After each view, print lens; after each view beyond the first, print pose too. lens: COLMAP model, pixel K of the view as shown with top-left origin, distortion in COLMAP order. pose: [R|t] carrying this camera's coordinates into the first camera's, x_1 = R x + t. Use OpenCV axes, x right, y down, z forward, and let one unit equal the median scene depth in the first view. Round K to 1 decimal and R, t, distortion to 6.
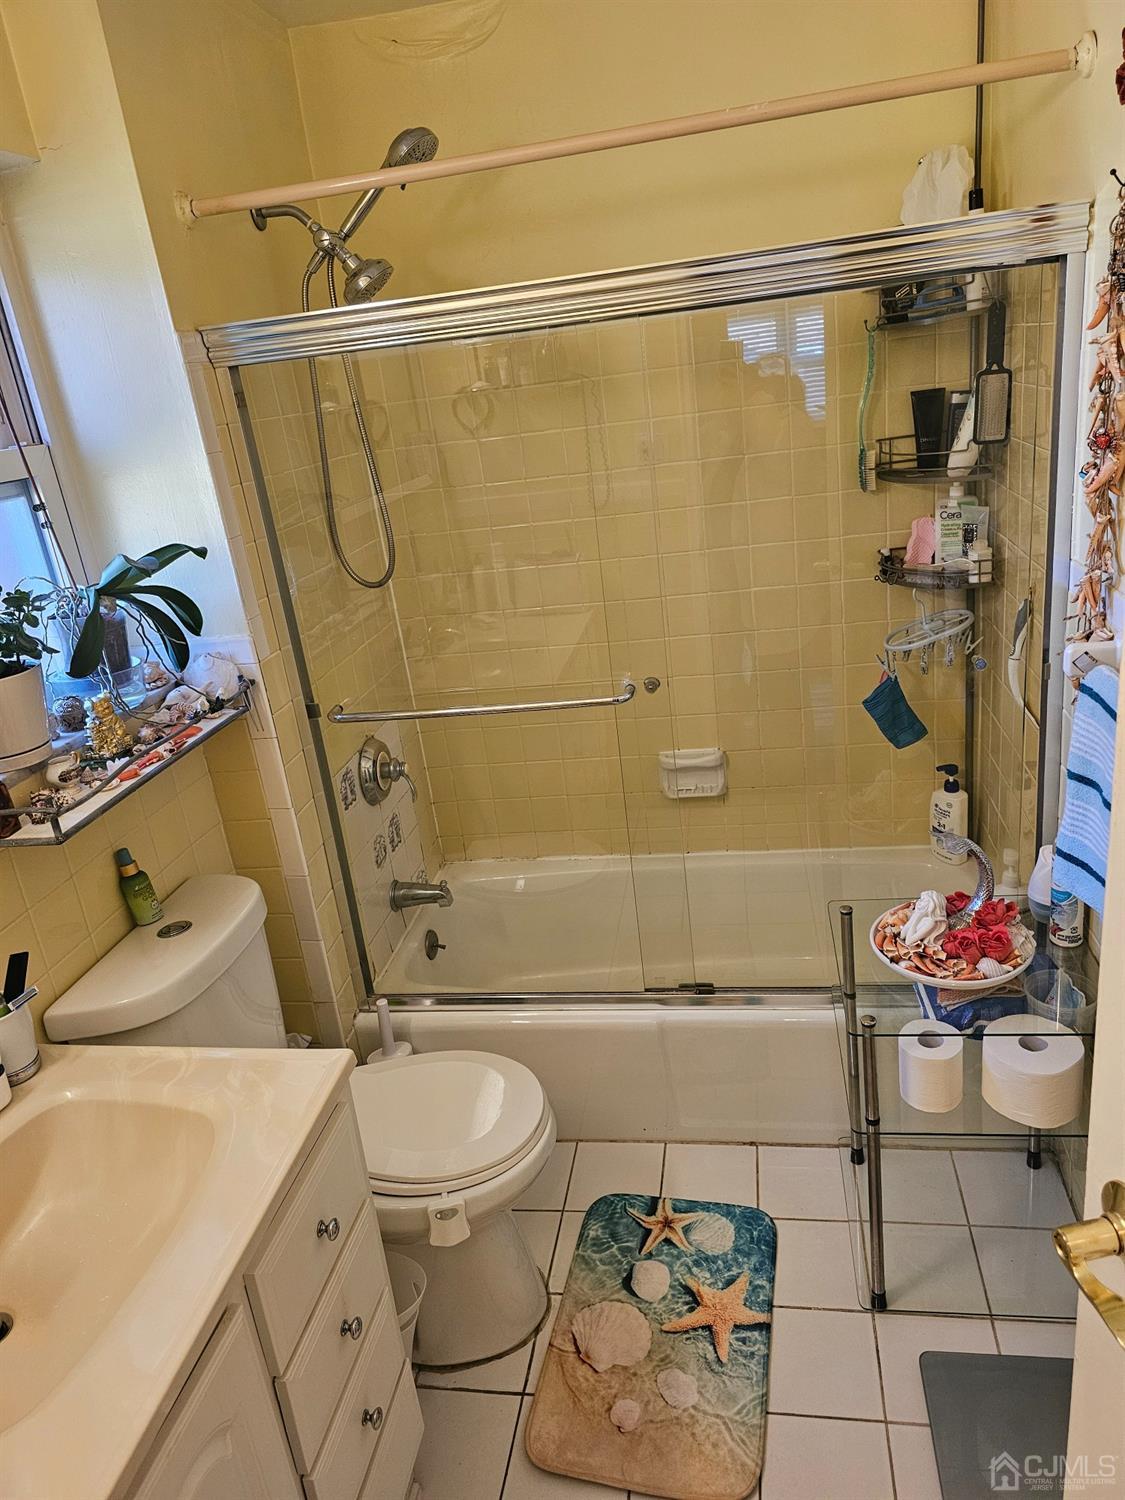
lens RADIAL K [[1018.1, 0, 579.3], [0, 1018.1, 730.3], [0, 0, 1]] dist [0.060986, -0.057215]
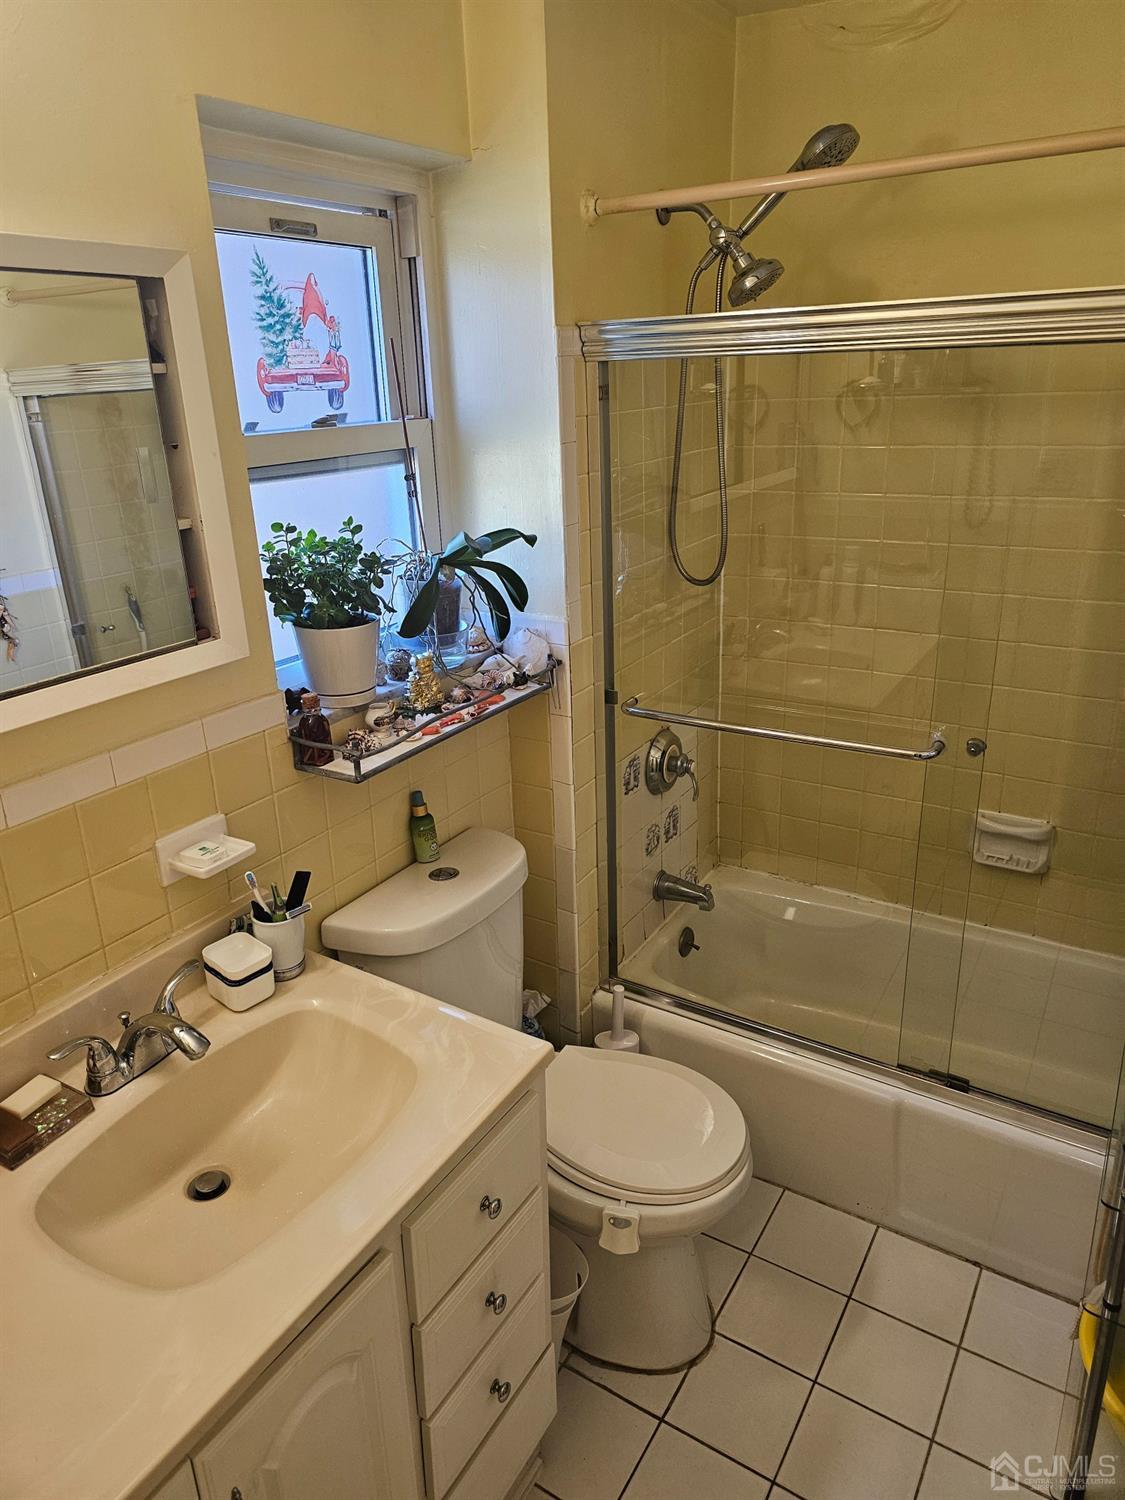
lens RADIAL K [[1018.1, 0, 552.3], [0, 1018.1, 721.3], [0, 0, 1]] dist [0.060986, -0.057215]
pose [[0.915460, 0.209975, -0.343282, 0.047071], [-0.200909, 0.977633, 0.062205, -0.052778], [0.348666, 0.012022, 0.937170, 0.019590]]
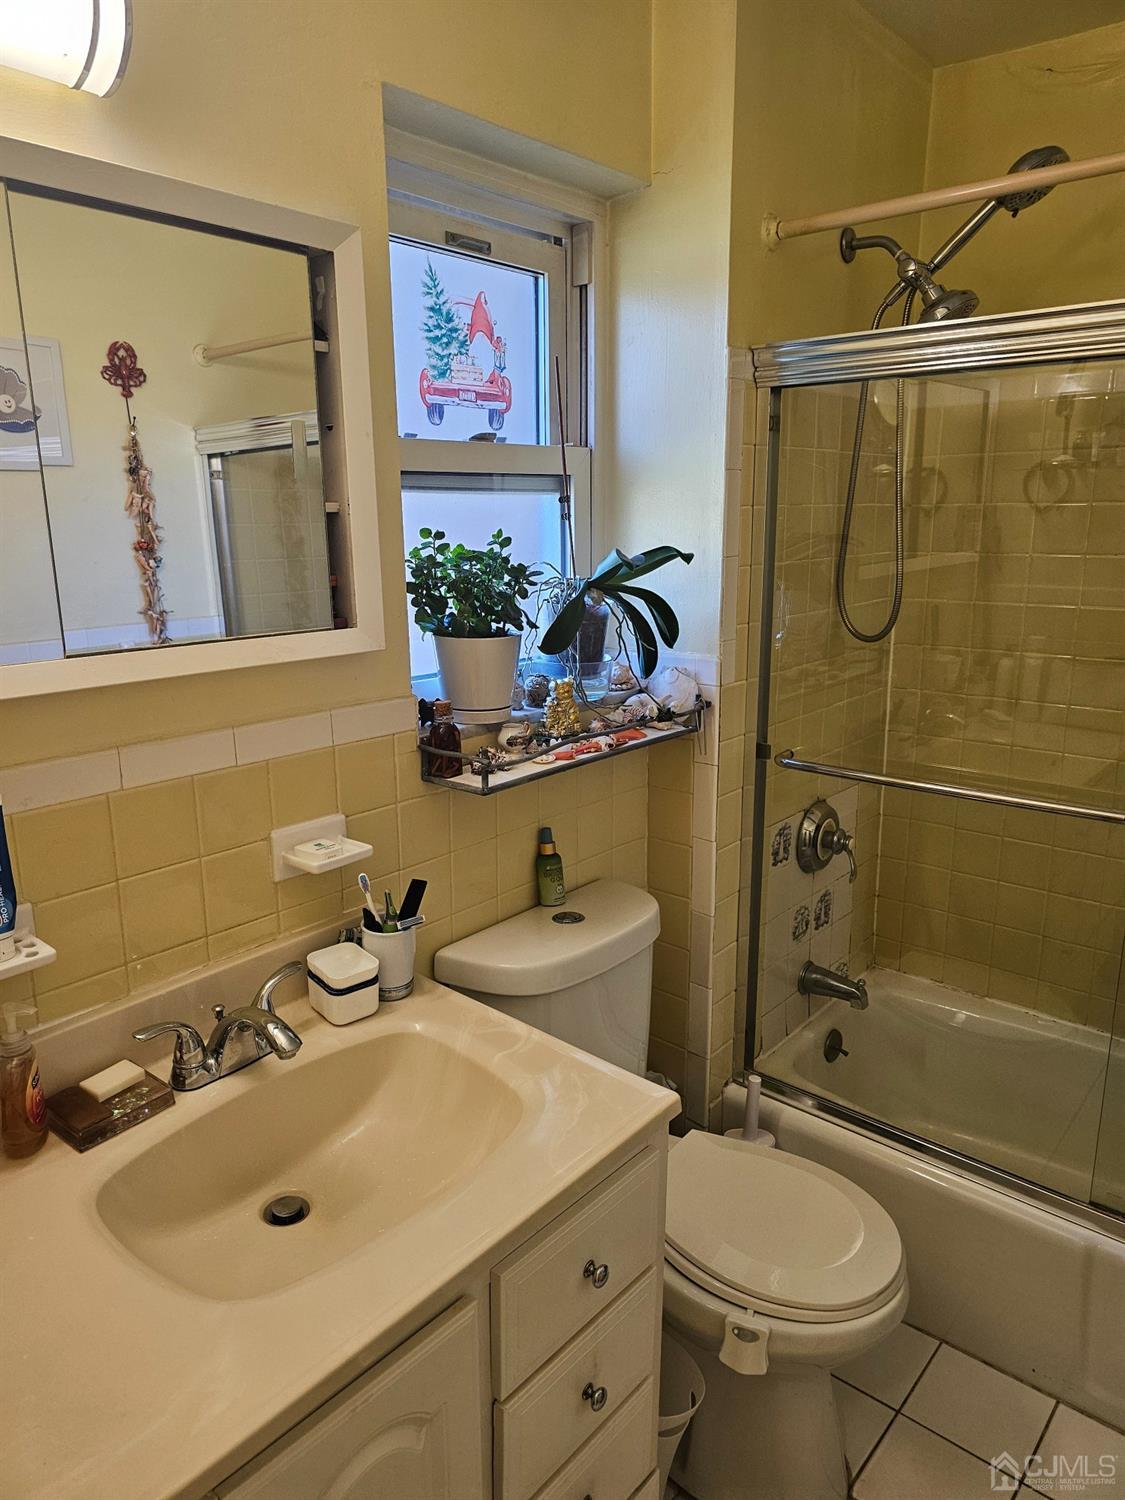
lens RADIAL K [[1018.1, 0, 548.5], [0, 1018.1, 744.5], [0, 0, 1]] dist [0.060986, -0.057215]
pose [[0.841387, 0.226125, -0.490852, 0.038583], [-0.262692, 0.964862, -0.005798, 0.036801], [0.472294, 0.133821, 0.871224, 0.090556]]
